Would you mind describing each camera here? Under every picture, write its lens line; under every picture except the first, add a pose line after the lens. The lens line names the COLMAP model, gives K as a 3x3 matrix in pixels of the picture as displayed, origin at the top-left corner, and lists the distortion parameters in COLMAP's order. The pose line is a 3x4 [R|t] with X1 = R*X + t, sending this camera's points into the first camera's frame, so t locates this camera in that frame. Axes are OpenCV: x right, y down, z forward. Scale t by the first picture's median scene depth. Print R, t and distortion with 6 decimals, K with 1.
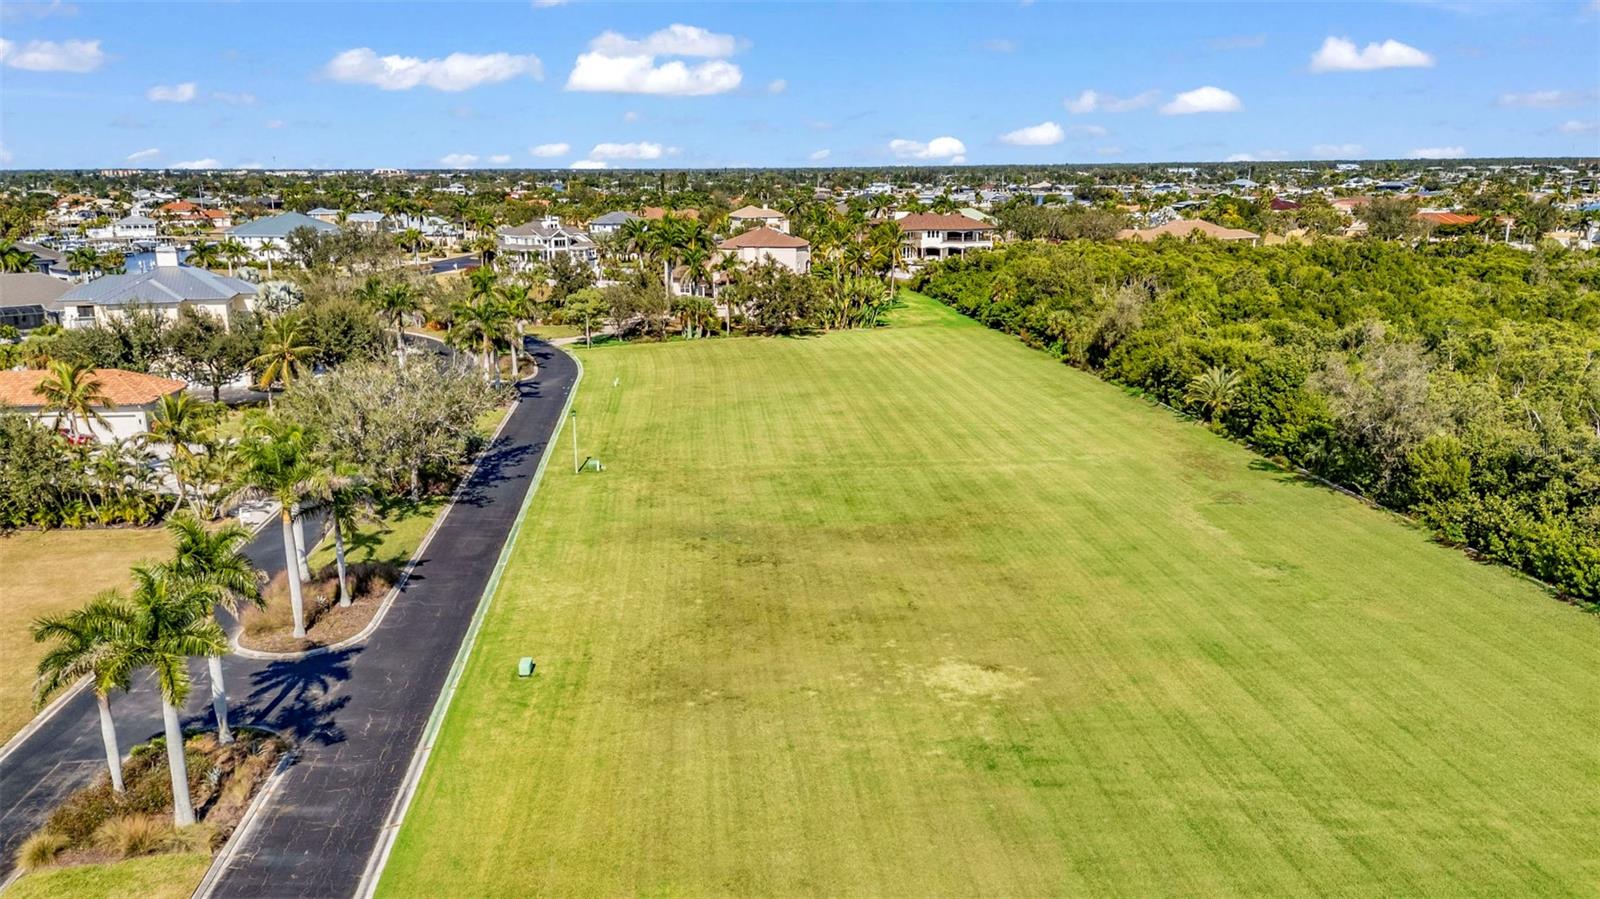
lens RADIAL K [[1154.5, 0, 800.4], [0, 1154.5, 443.1], [0, 0, 1]] dist [0.051836, -0.025777]
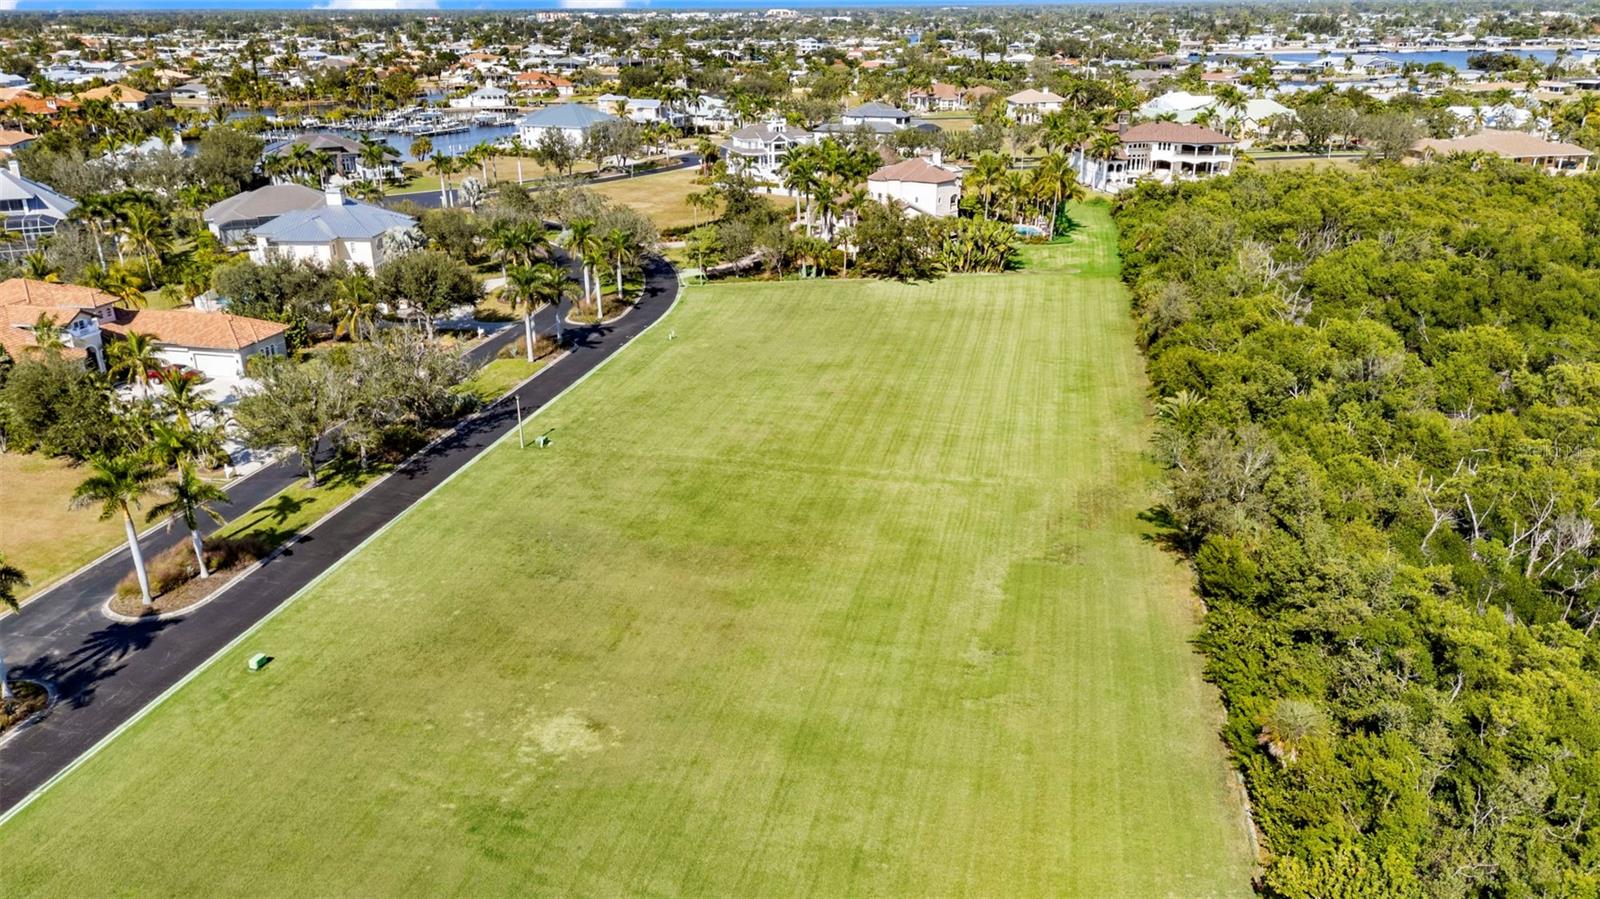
lens RADIAL K [[1154.5, 0, 795.5], [0, 1154.5, 444.9], [0, 0, 1]] dist [0.051836, -0.025777]
pose [[0.950164, 0.107156, -0.292756, 0.385575], [-0.069592, 0.988280, 0.135868, -0.146656], [0.303884, -0.108724, 0.946485, 0.000279]]
